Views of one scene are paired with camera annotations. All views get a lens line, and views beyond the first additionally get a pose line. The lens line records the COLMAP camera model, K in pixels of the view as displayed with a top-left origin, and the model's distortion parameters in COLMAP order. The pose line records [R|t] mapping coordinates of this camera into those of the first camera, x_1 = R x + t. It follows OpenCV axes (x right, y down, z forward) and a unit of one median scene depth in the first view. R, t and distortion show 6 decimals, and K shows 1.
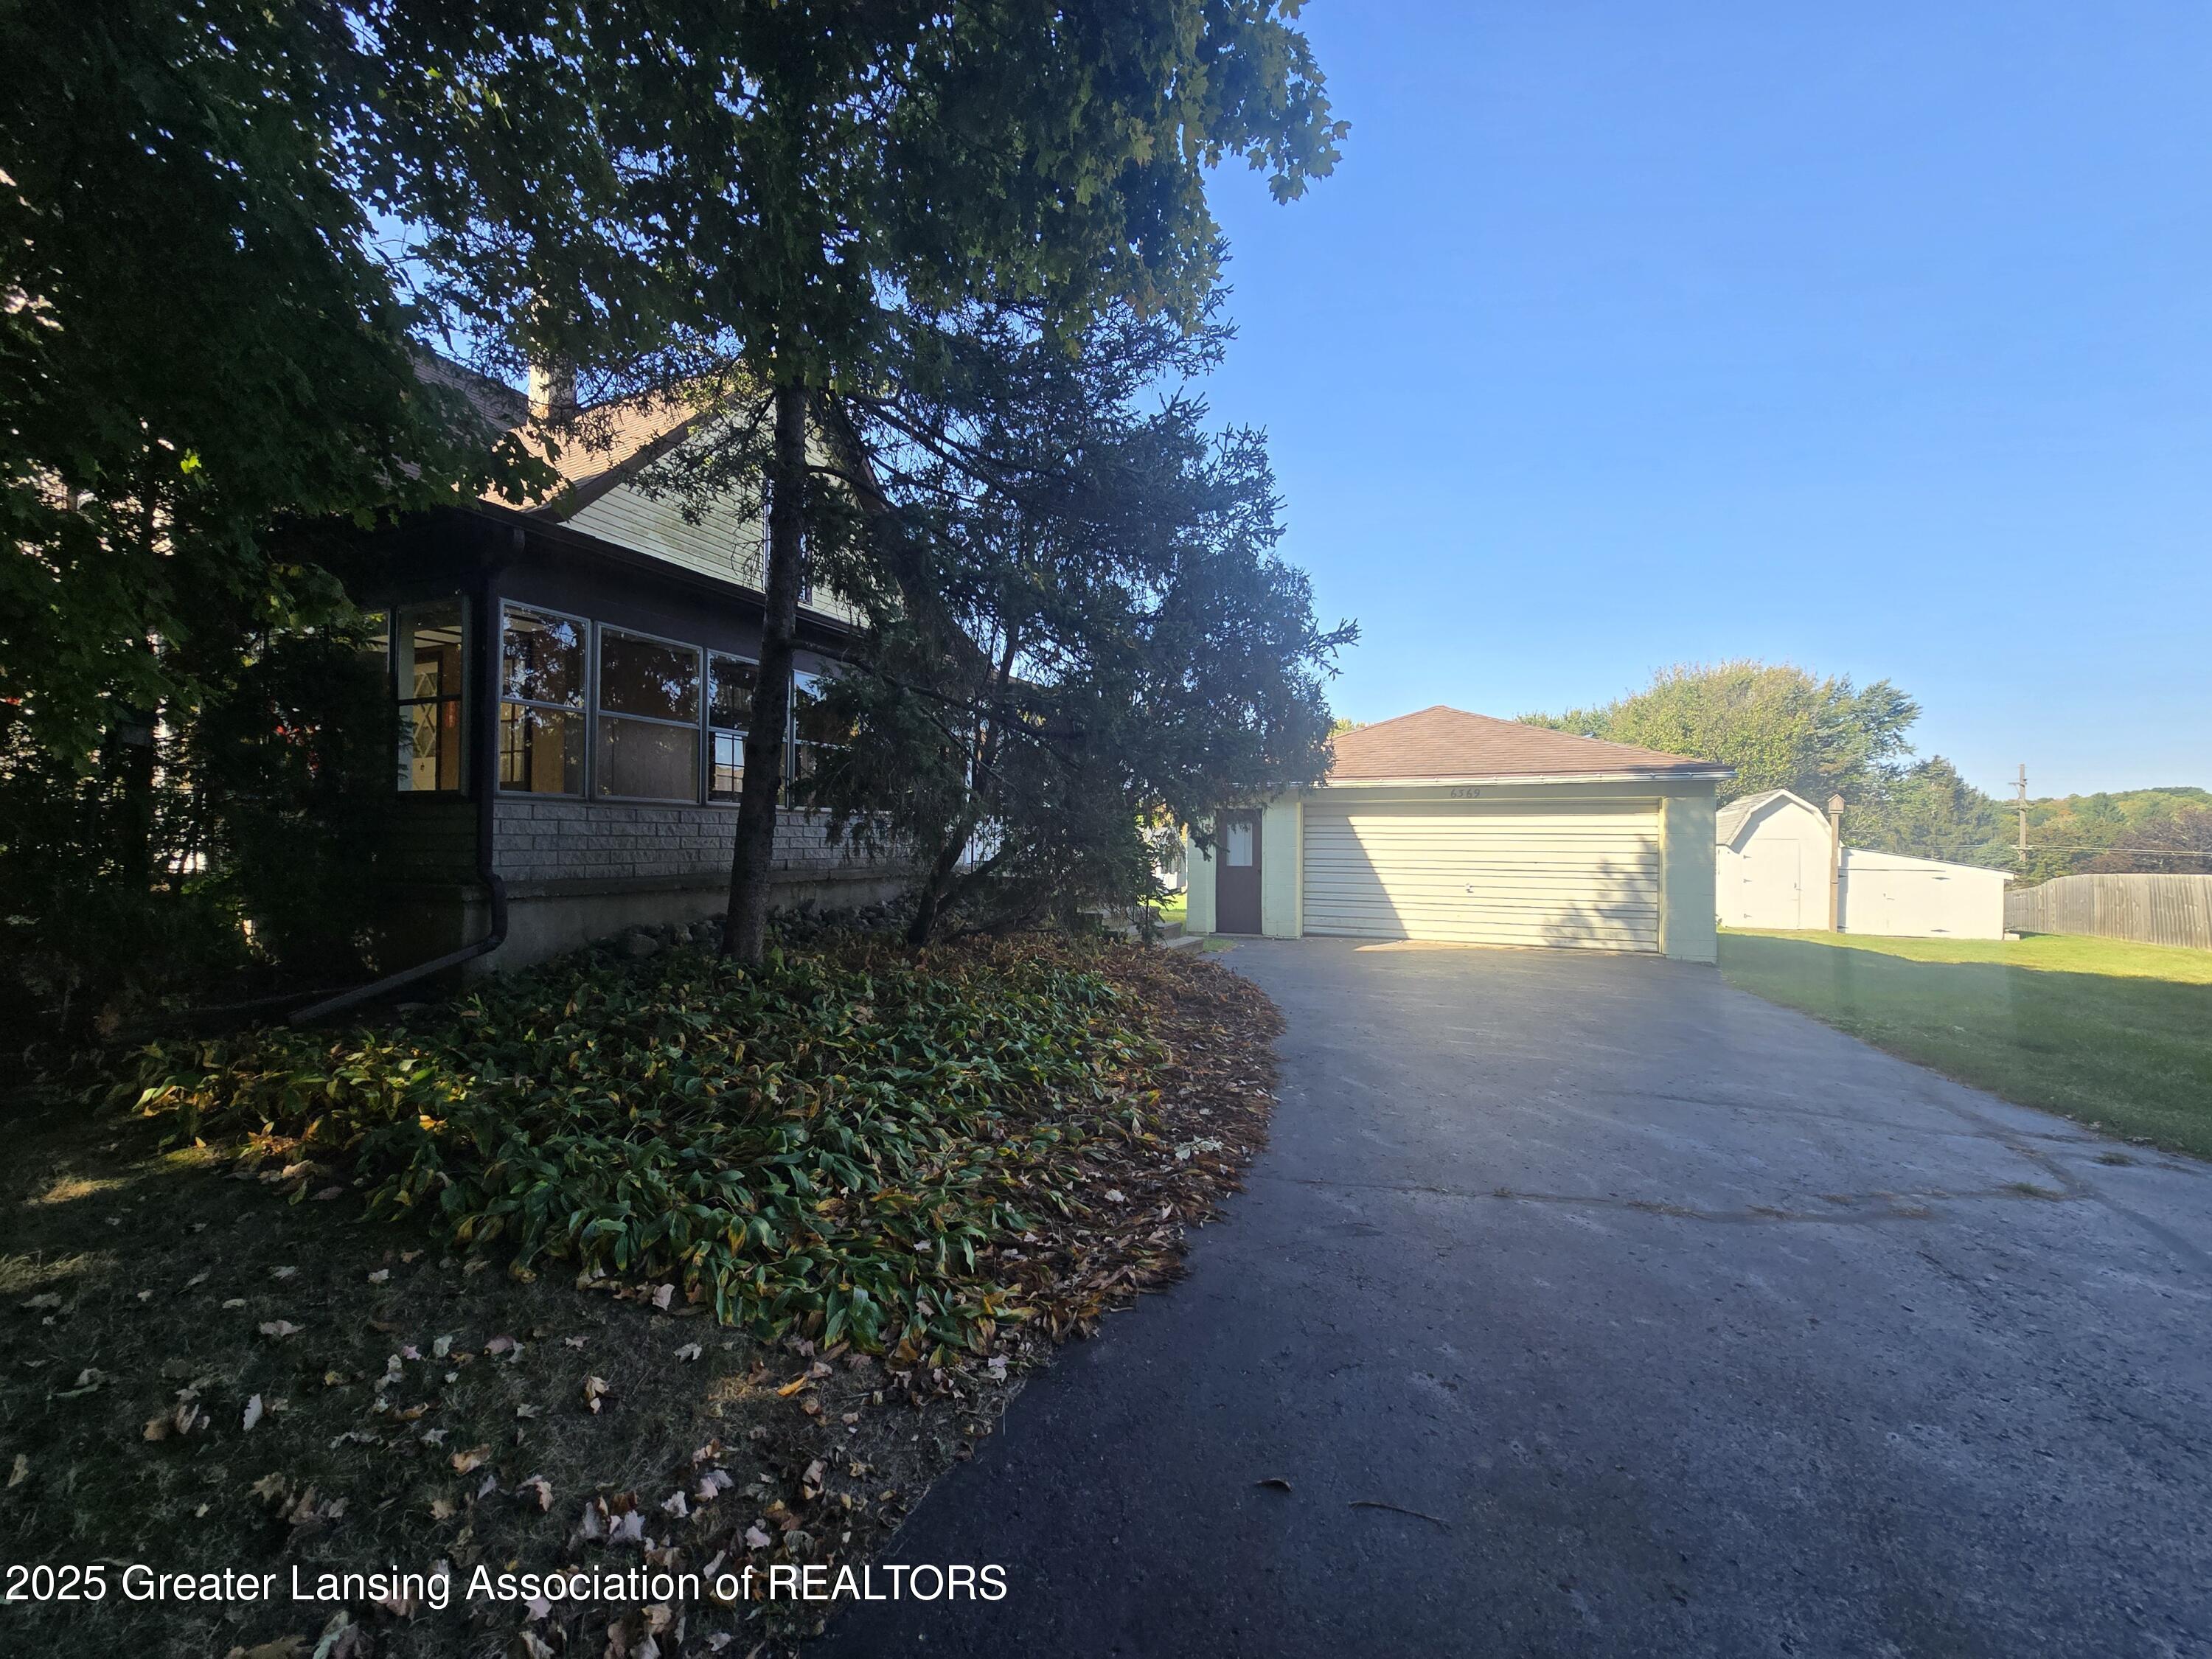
lens RADIAL K [[902.4, 0, 1101.8], [0, 902.4, 841.2], [0, 0, 1]] dist [-0.011898, 0.004334]
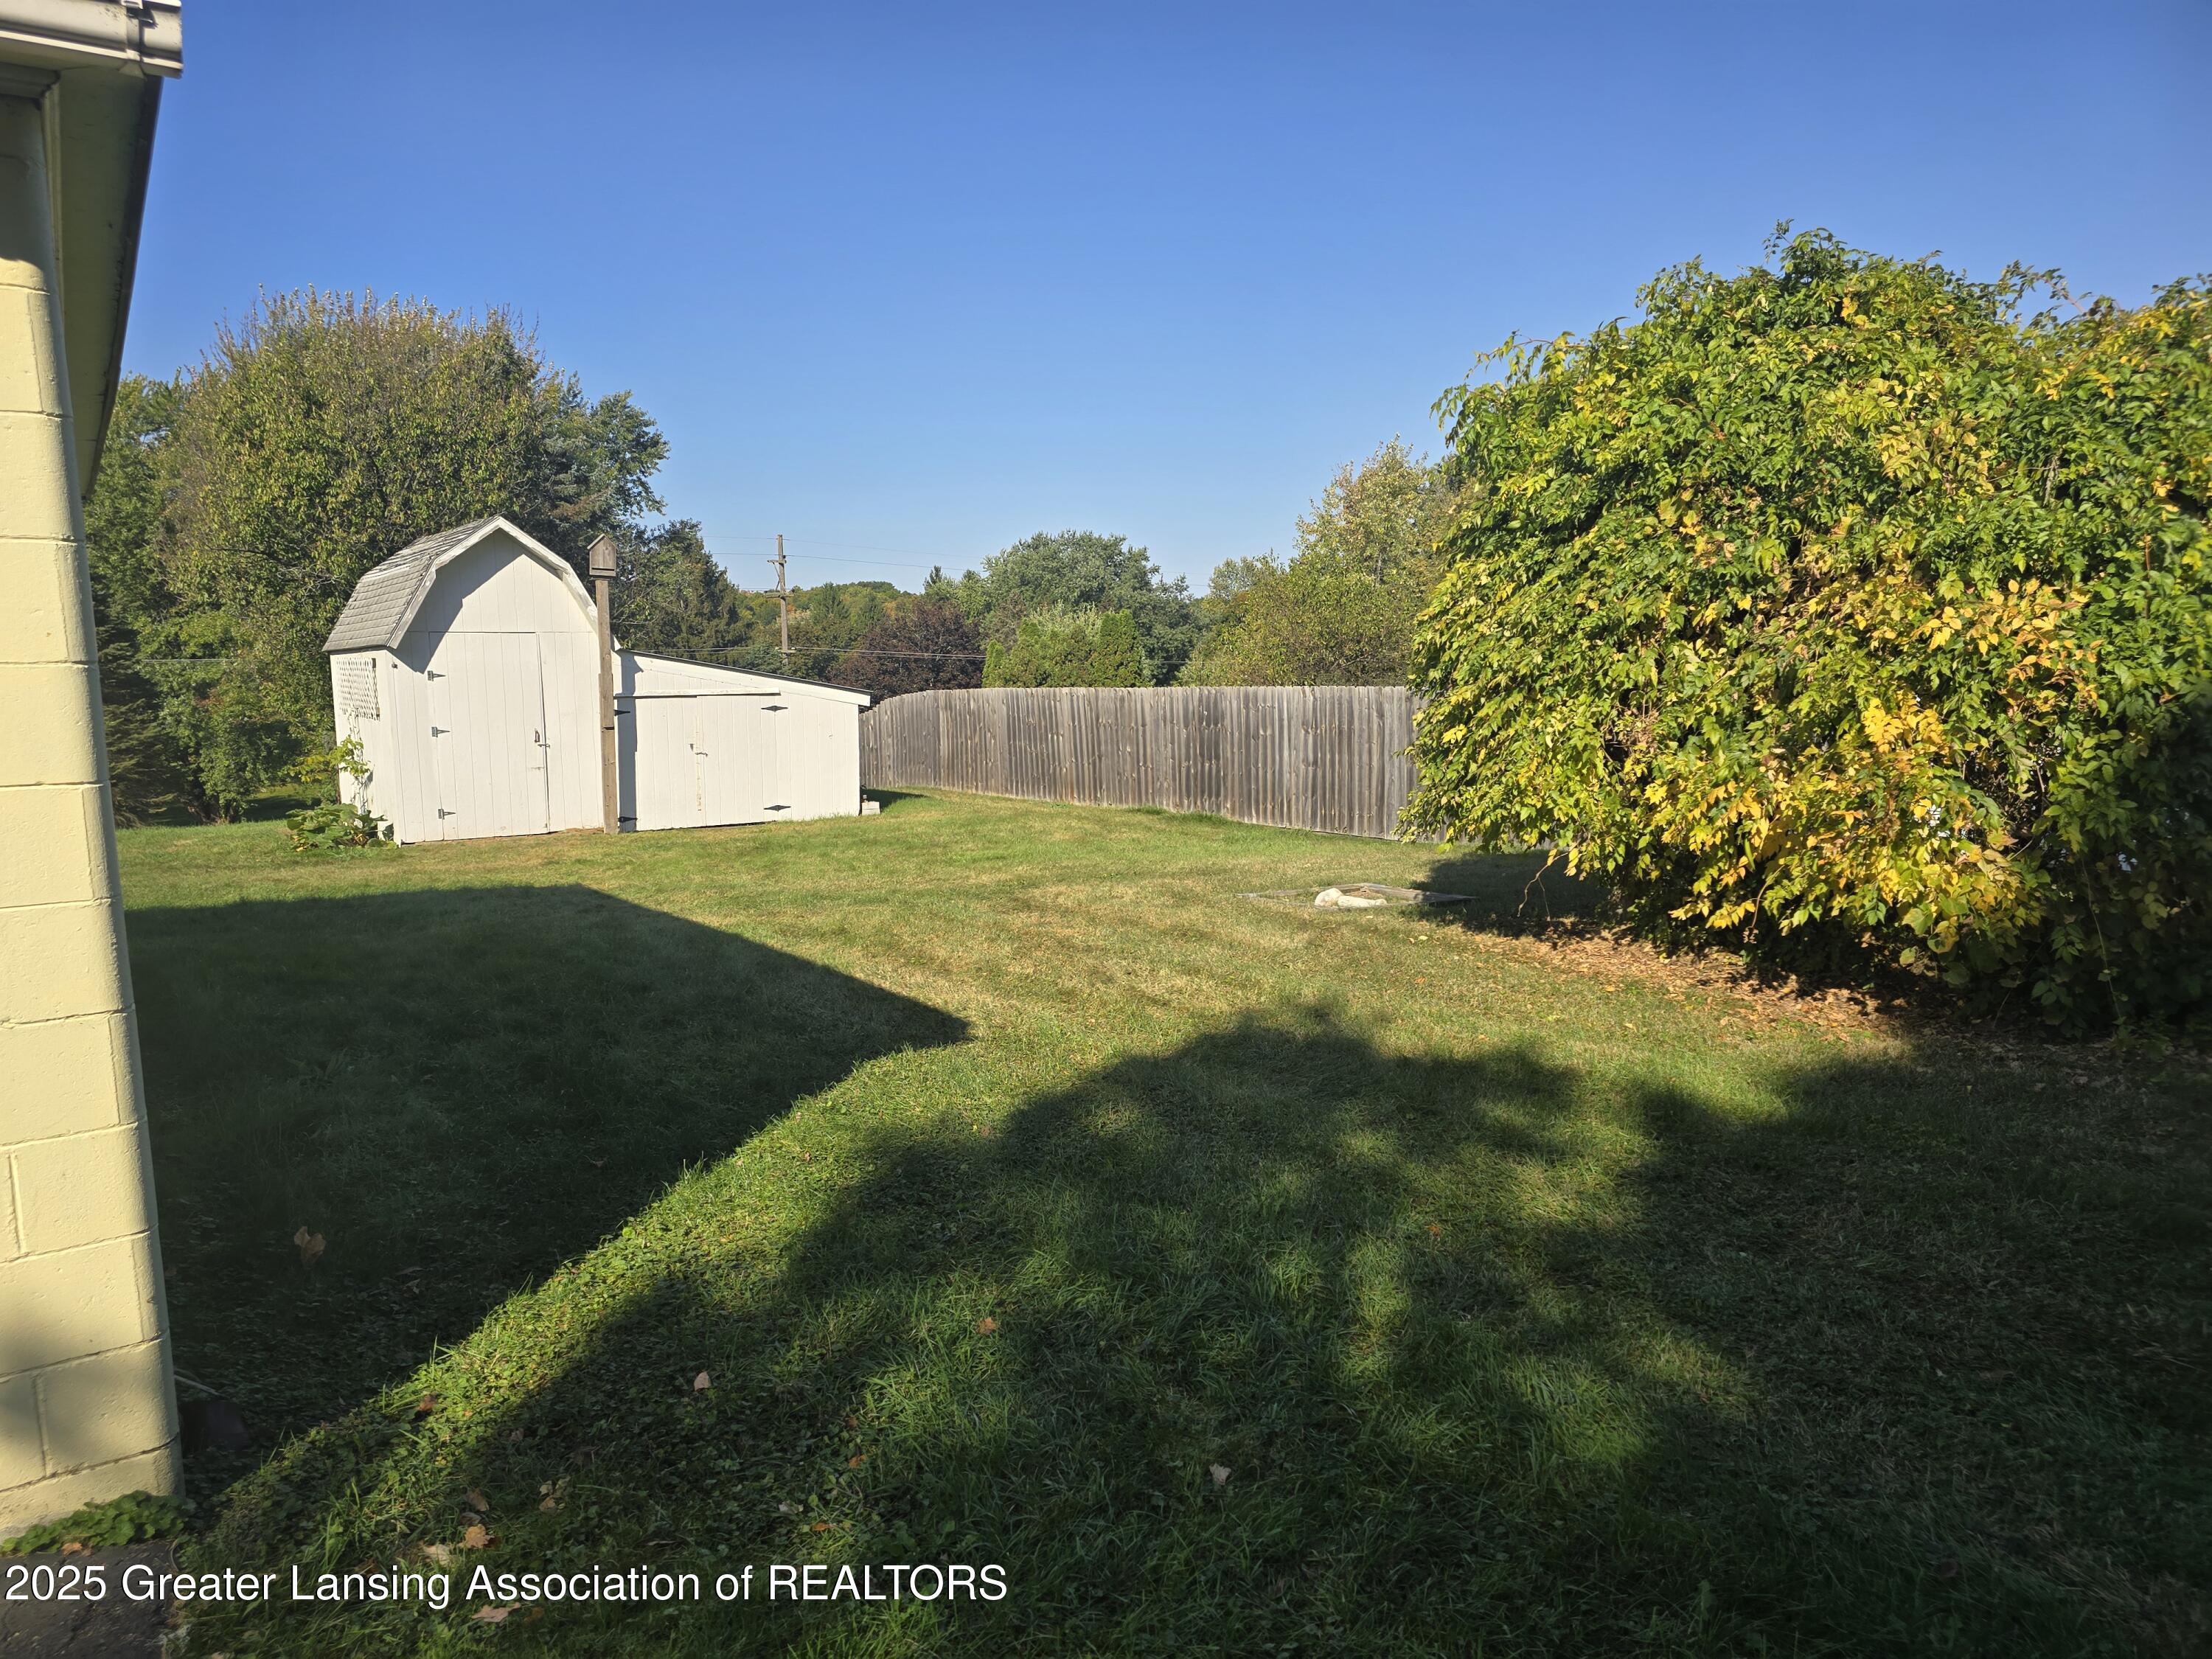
lens RADIAL K [[1482.3, 0, 1106.0], [0, 1482.3, 829.5], [0, 0, 1]] dist [0.039653, 0.000231]
pose [[0.513190, -0.115486, 0.850470, 0.169977], [0.012114, 0.991782, 0.127365, 0.001663], [-0.858190, -0.055060, 0.510371, 0.228253]]
